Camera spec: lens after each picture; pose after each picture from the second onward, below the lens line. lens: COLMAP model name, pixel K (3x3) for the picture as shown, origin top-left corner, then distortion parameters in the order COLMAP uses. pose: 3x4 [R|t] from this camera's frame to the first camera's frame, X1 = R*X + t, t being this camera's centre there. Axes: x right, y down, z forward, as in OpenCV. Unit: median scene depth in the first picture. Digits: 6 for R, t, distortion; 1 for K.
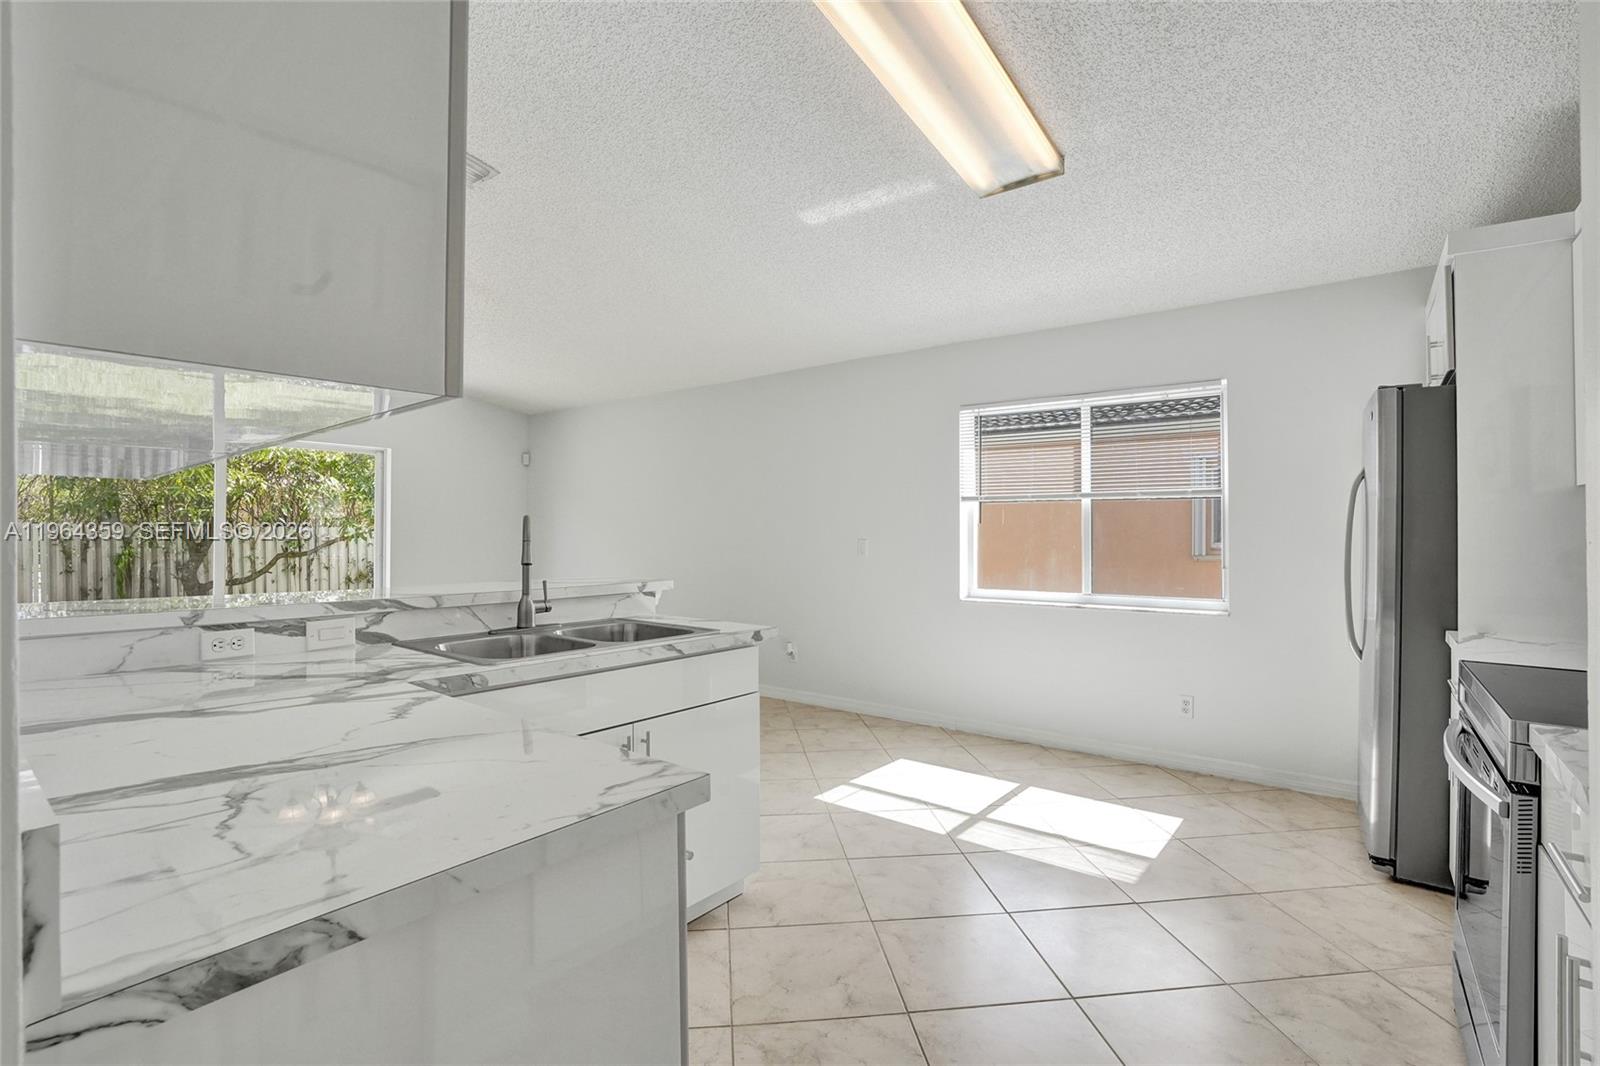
lens RADIAL K [[737.2, 0, 800.0], [0, 737.2, 533.0], [0, 0, 1]] dist [-0.056058, 0.024251]
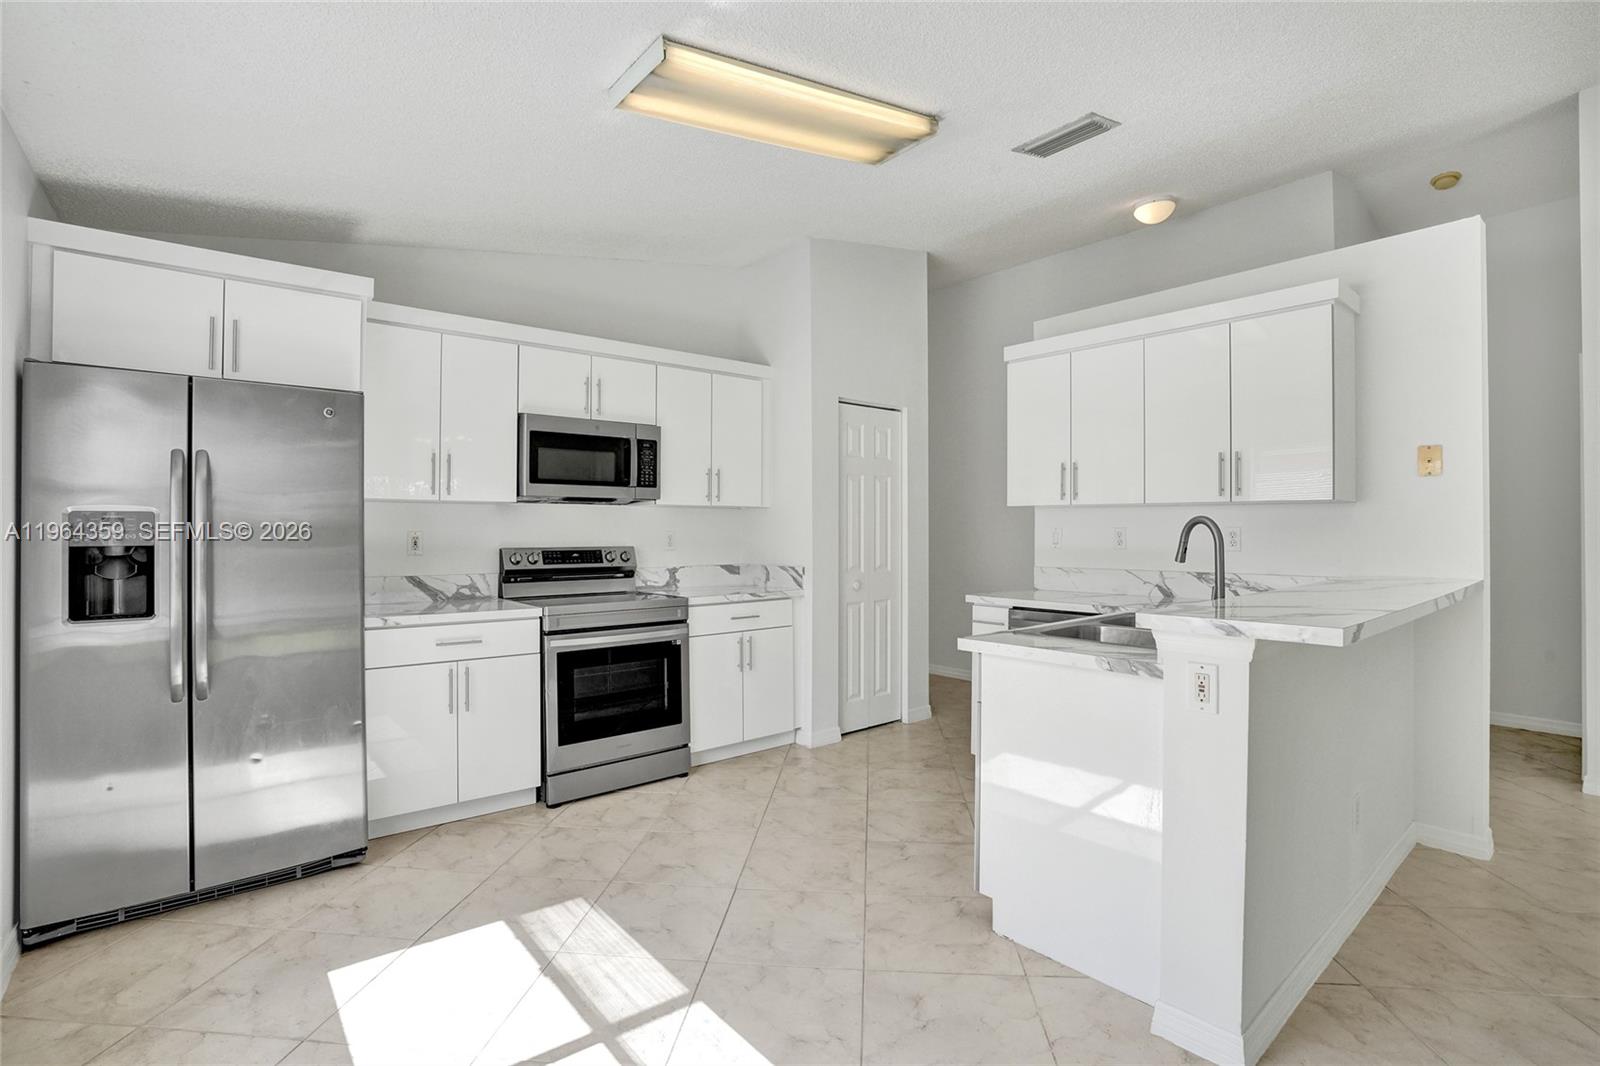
lens RADIAL K [[730.7, 0, 791.0], [0, 730.7, 533.0], [0, 0, 1]] dist [-0.060311, 0.023056]
pose [[-0.975216, -0.001804, 0.221246, -0.021723], [-0.001475, 0.999998, 0.001654, -0.004810], [-0.221249, 0.001287, -0.975217, 1.509676]]
